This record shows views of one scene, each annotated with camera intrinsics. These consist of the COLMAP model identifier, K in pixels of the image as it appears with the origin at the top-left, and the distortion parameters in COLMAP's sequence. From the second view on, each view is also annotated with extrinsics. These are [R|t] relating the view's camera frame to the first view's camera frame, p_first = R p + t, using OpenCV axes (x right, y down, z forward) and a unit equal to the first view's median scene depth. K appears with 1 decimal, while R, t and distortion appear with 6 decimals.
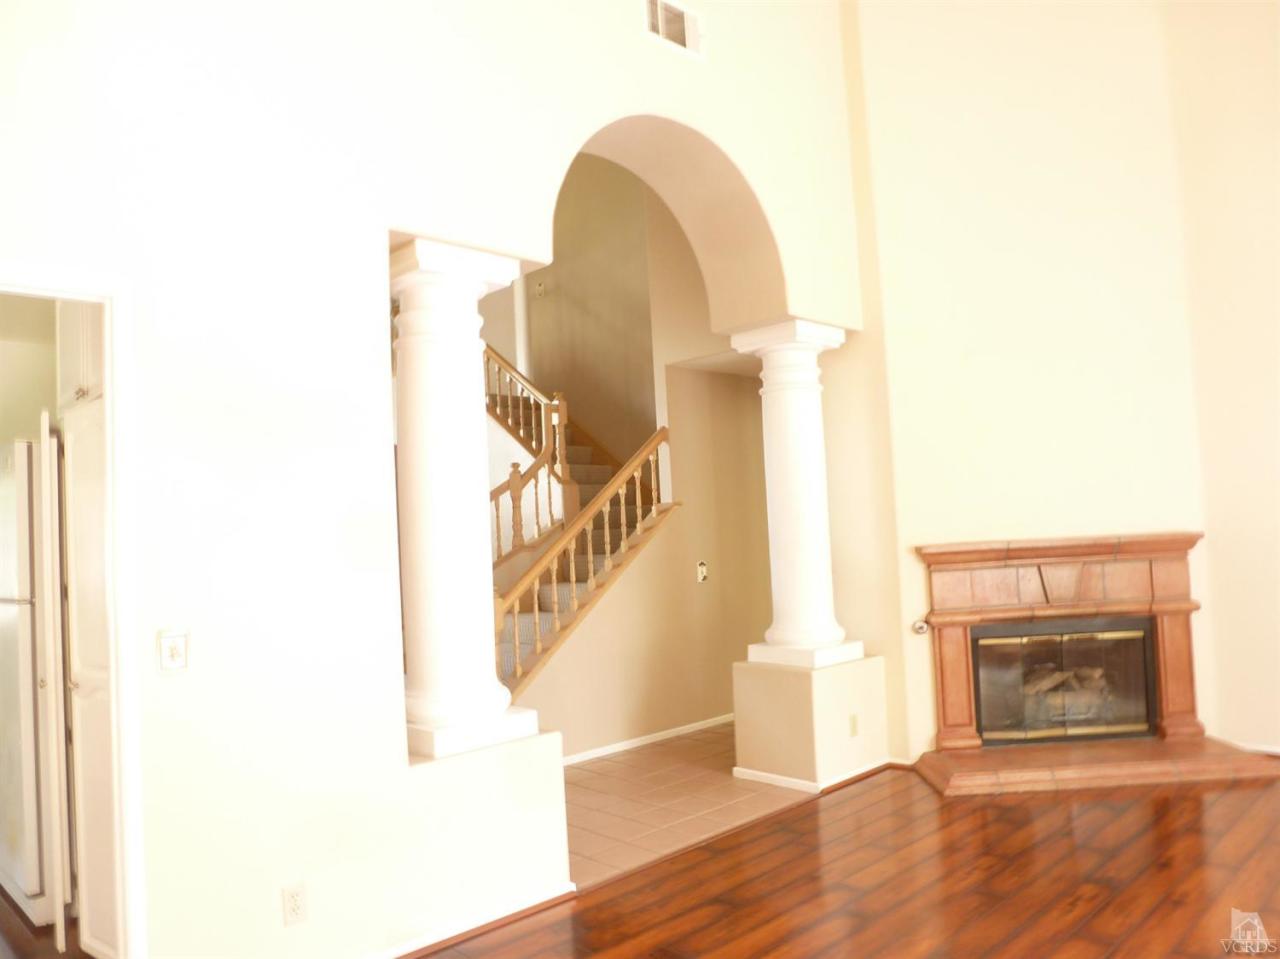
lens RADIAL K [[927.3, 0, 640.2], [0, 927.3, 466.3], [0, 0, 1]] dist [-0.052603, 0.017721]
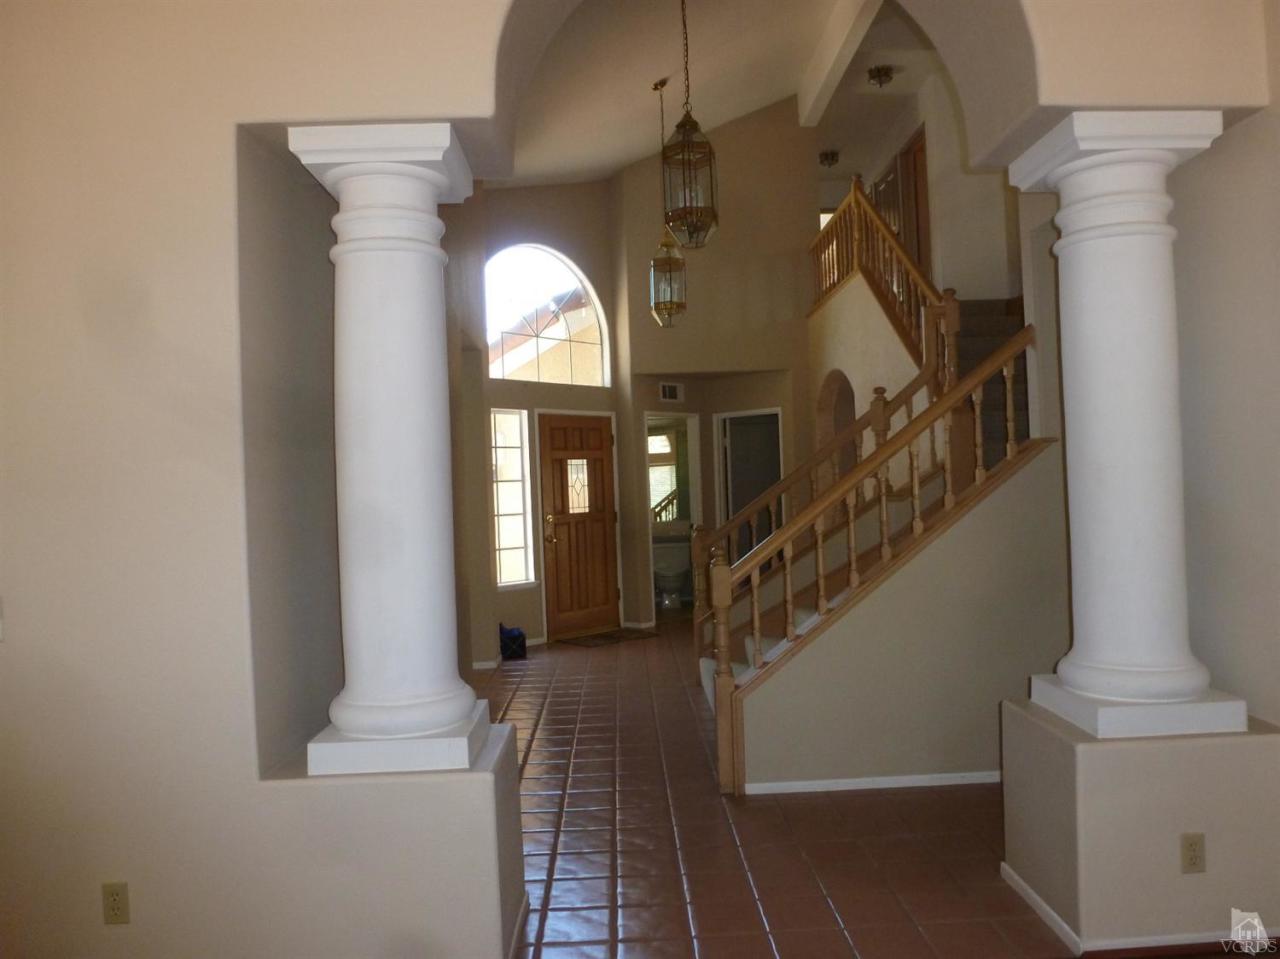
lens RADIAL K [[968.2, 0, 639.6], [0, 968.2, 468.9], [0, 0, 1]] dist [-0.010281, -0.003210]
pose [[0.744976, 0.016728, -0.666881, 0.342820], [0.032754, 0.997563, 0.061612, 0.010805], [0.666286, -0.067743, 0.742613, 0.360132]]
